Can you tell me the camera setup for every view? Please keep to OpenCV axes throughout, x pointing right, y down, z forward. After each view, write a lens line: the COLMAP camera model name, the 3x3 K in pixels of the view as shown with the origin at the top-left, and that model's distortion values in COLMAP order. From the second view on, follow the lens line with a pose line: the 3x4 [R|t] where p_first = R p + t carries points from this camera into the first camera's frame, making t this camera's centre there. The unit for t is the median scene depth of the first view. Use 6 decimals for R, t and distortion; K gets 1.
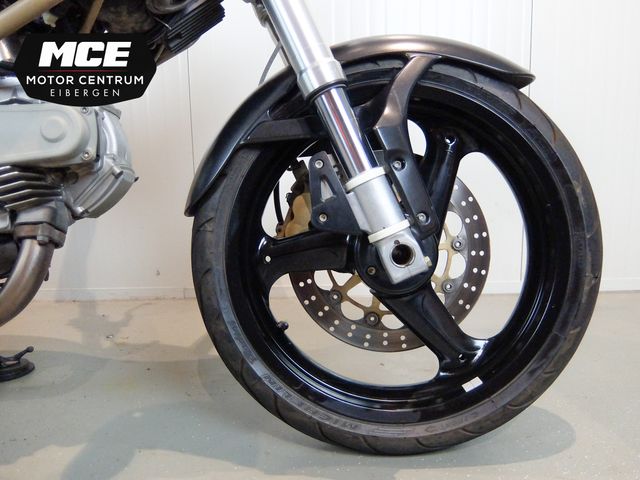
lens RADIAL K [[479.8, 0, 319.7], [0, 479.8, 235.4], [0, 0, 1]] dist [-0.021100, -0.009763]
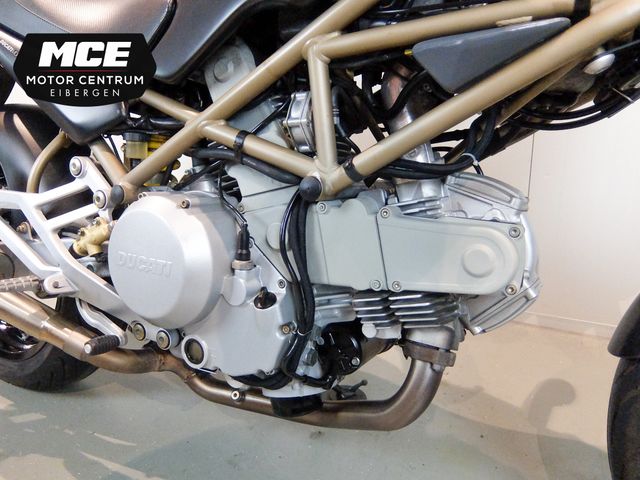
lens RADIAL K [[479.8, 0, 319.0], [0, 479.8, 241.2], [0, 0, 1]] dist [-0.021100, -0.009763]
pose [[0.869691, 0.134610, -0.474887, -0.364430], [-0.056527, 0.982927, 0.175095, -0.336258], [0.490349, -0.125435, 0.862453, 0.157443]]
